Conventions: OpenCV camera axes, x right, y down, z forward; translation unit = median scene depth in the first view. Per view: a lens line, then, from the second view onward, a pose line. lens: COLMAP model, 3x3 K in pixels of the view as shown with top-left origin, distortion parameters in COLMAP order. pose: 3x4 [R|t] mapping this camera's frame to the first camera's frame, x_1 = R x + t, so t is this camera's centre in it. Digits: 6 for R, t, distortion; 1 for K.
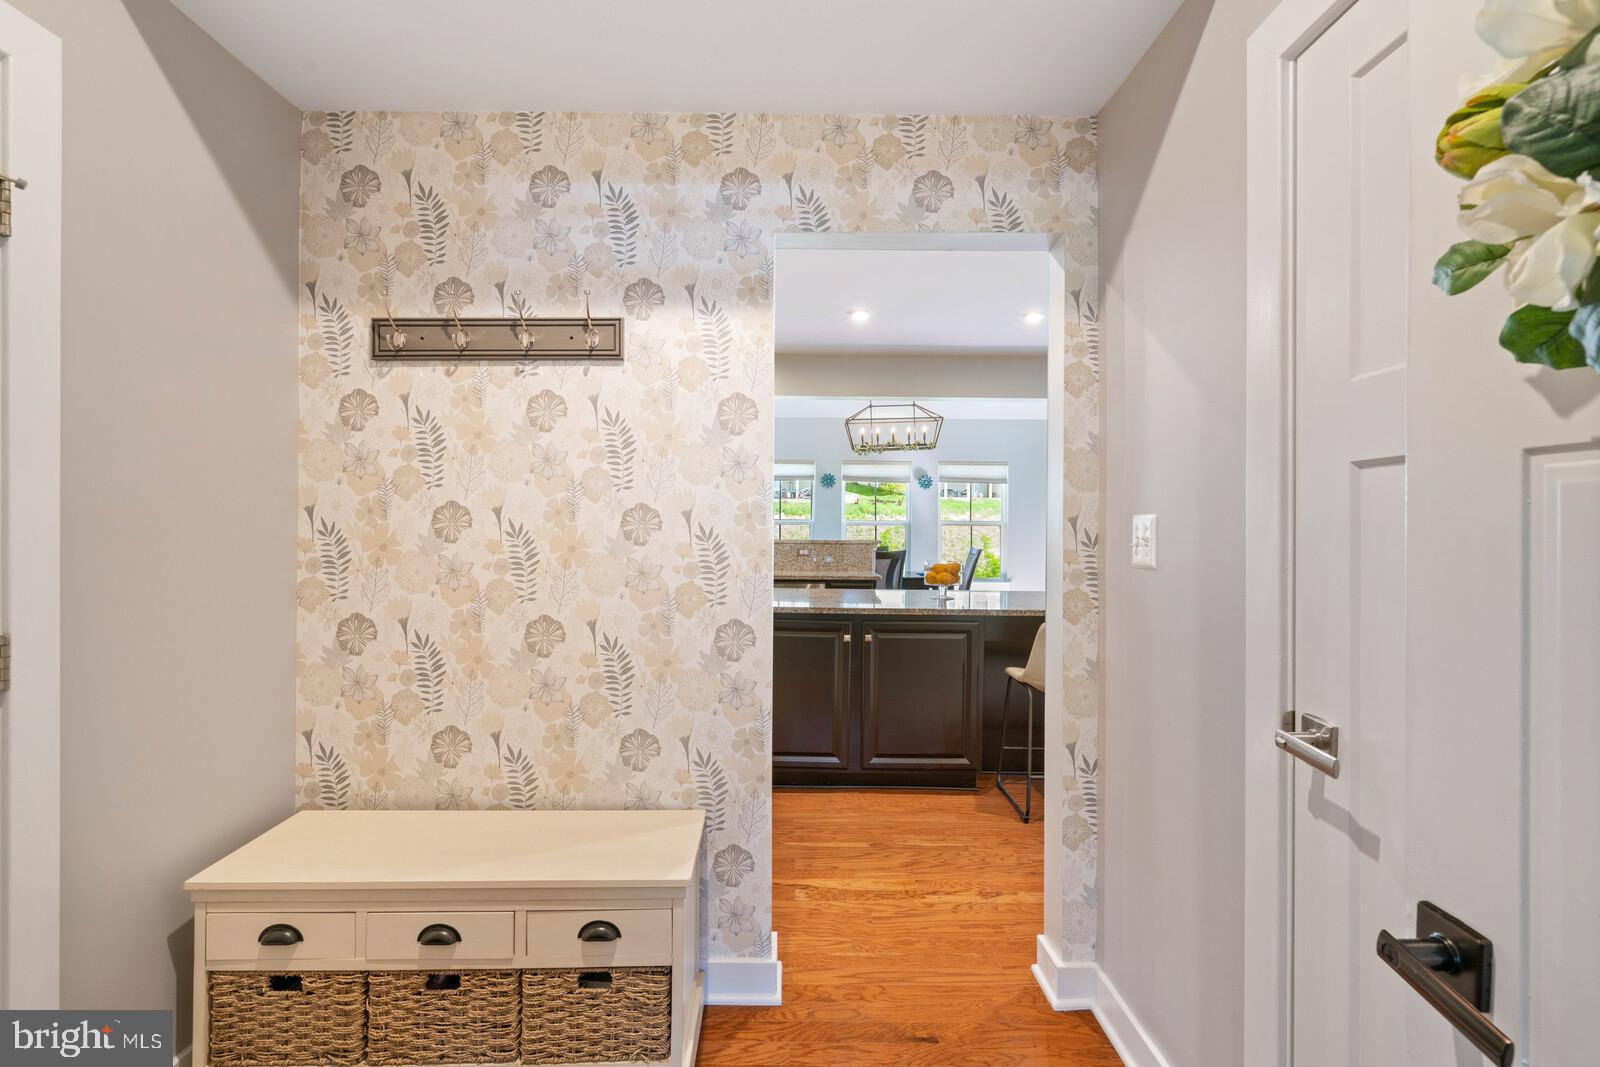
lens RADIAL K [[728.7, 0, 797.8], [0, 728.7, 511.9], [0, 0, 1]] dist [0.000515, 0.000020]
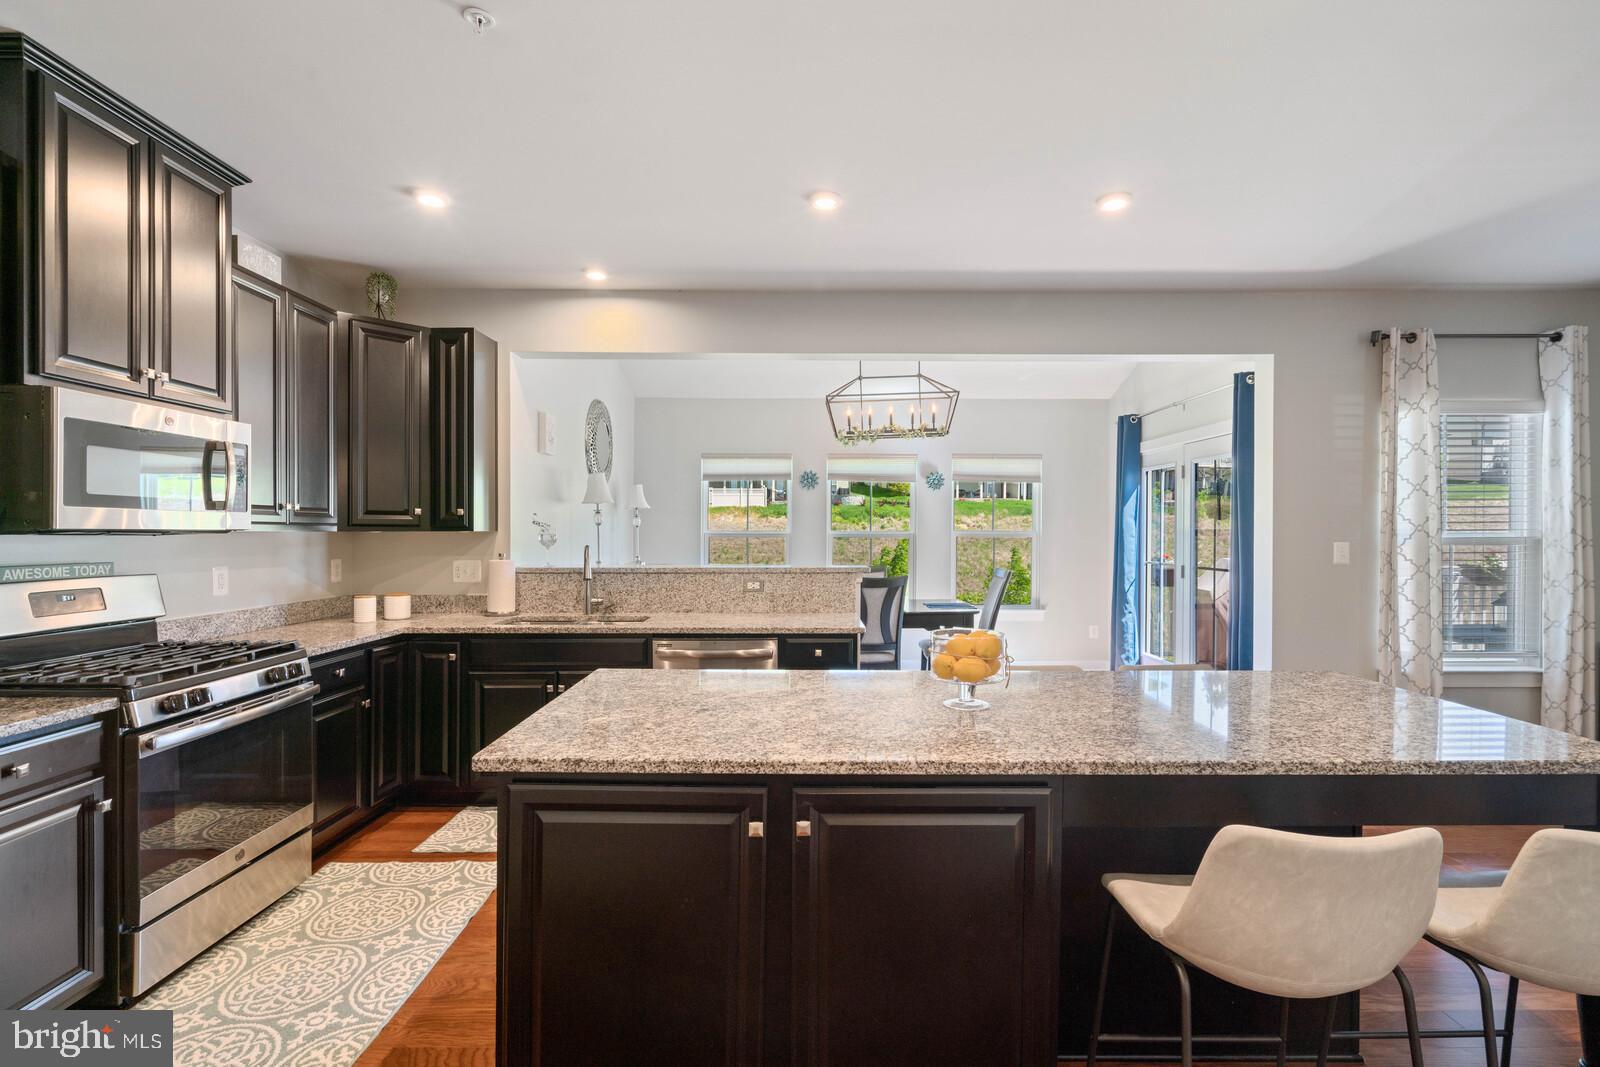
lens RADIAL K [[747.3, 0, 805.5], [0, 747.3, 531.0], [0, 0, 1]] dist [-0.003298, -0.000166]
pose [[0.999987, -0.005013, 0.000001, 0.044576], [0.005011, 0.999712, 0.023468, -0.008892], [-0.000118, -0.023468, 0.999725, 0.246778]]
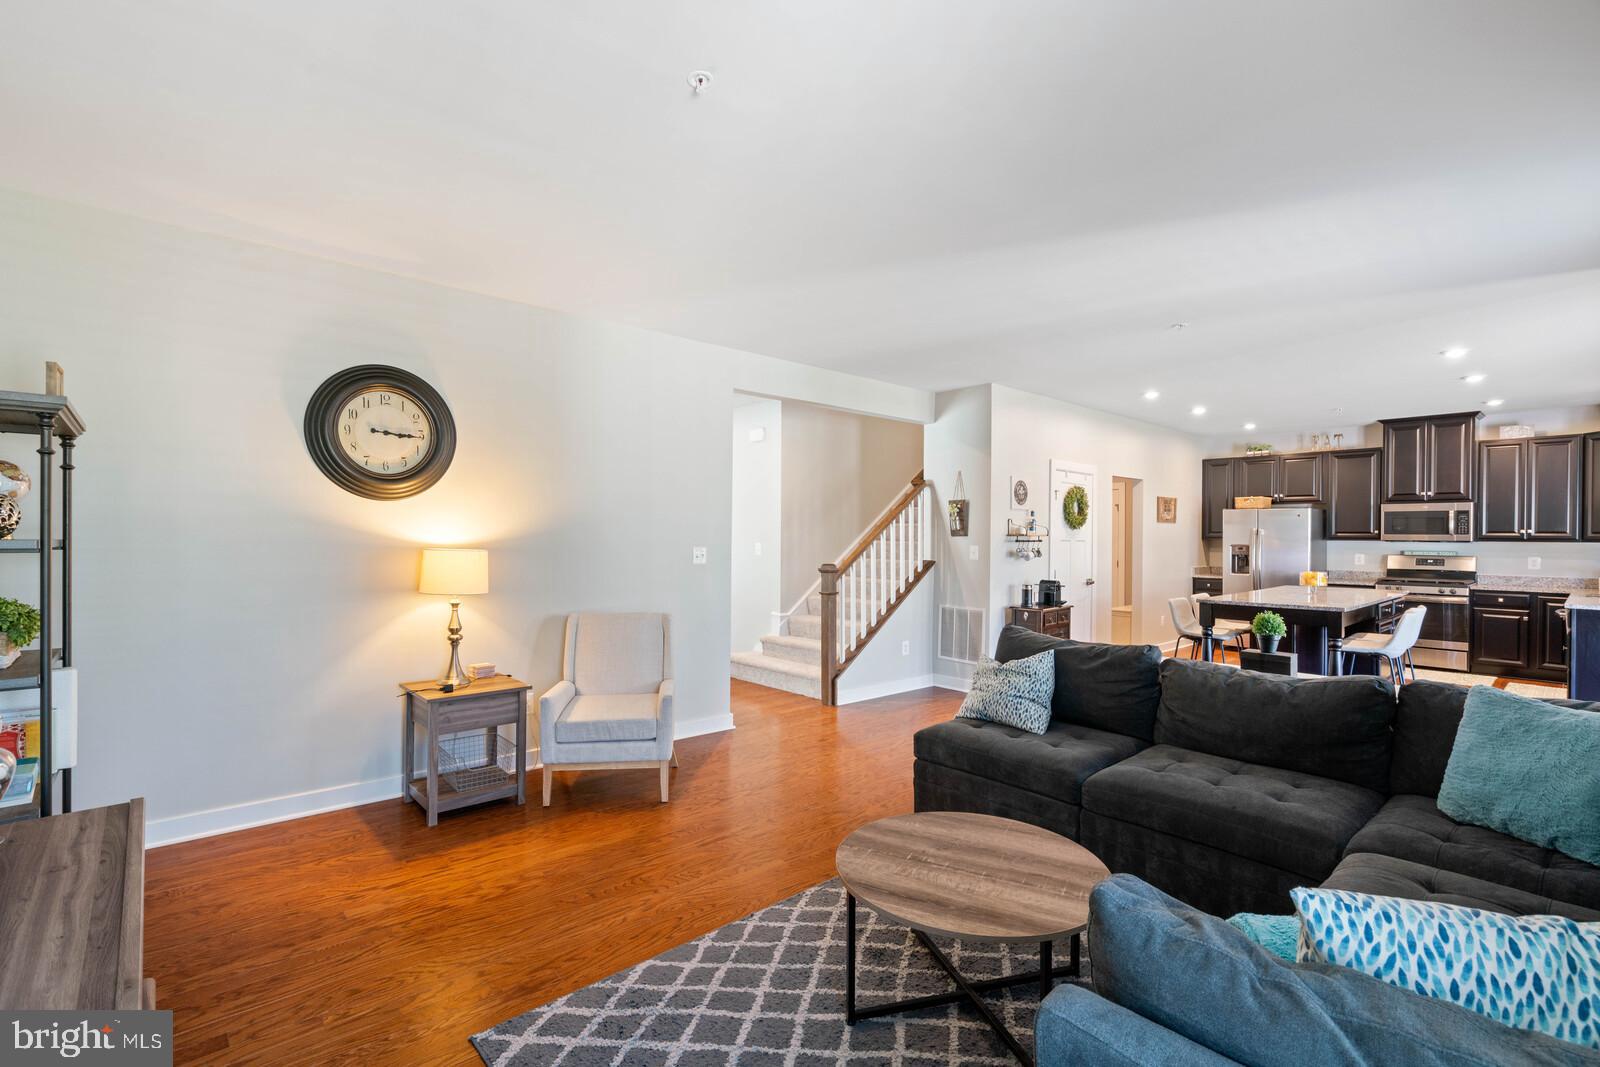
lens RADIAL K [[717.3, 0, 801.4], [0, 717.3, 541.3], [0, 0, 1]] dist [0.002004, 0.000350]
pose [[-0.744874, -0.007327, -0.667165, 1.091839], [0.002861, 0.999895, -0.014175, 0.009538], [0.667199, -0.012467, -0.744775, 0.734302]]
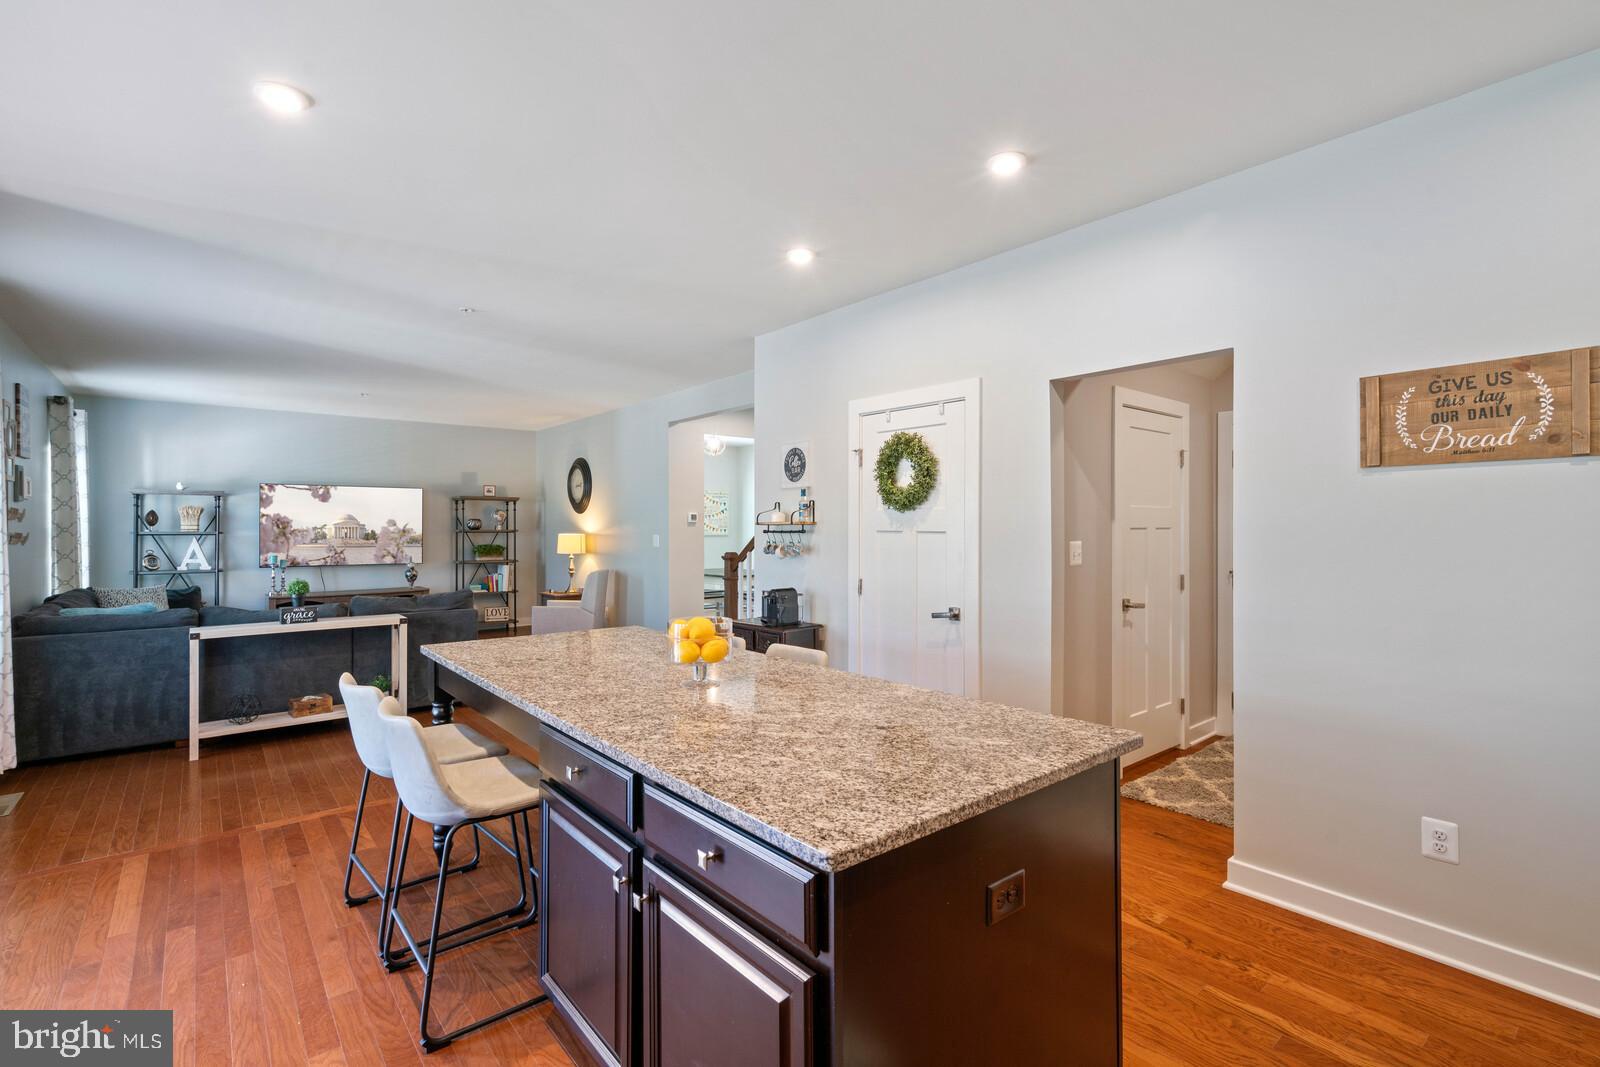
lens RADIAL K [[728.9, 0, 802.0], [0, 728.9, 527.0], [0, 0, 1]] dist [-0.004249, -0.000549]
pose [[-0.639590, -0.005653, 0.768695, -0.154138], [-0.018633, 0.999793, -0.008151, -0.001131], [-0.768490, -0.019536, -0.639563, 0.668378]]
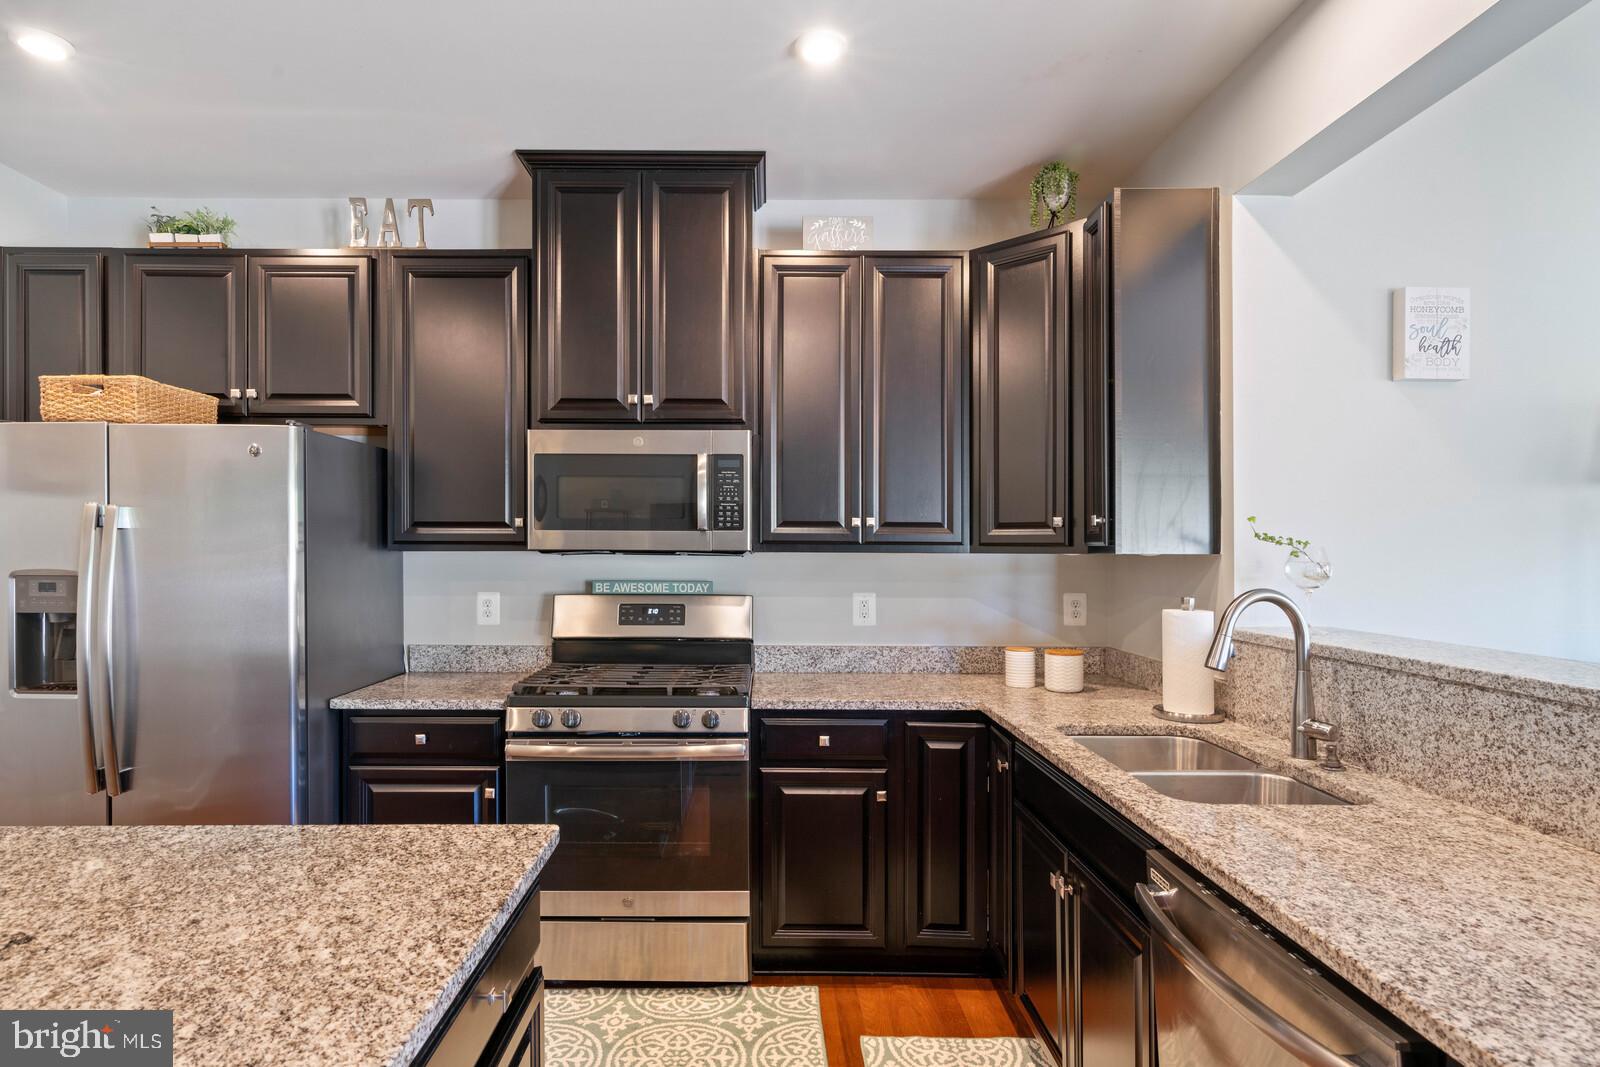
lens RADIAL K [[866.1, 0, 757.6], [0, 866.1, 550.6], [0, 0, 1]] dist [0.000901, -0.000006]
pose [[-0.007340, -0.005894, -0.999956, 0.143774], [0.018870, 0.999804, -0.006032, 0.000252], [0.999795, -0.018914, -0.007227, 0.621637]]
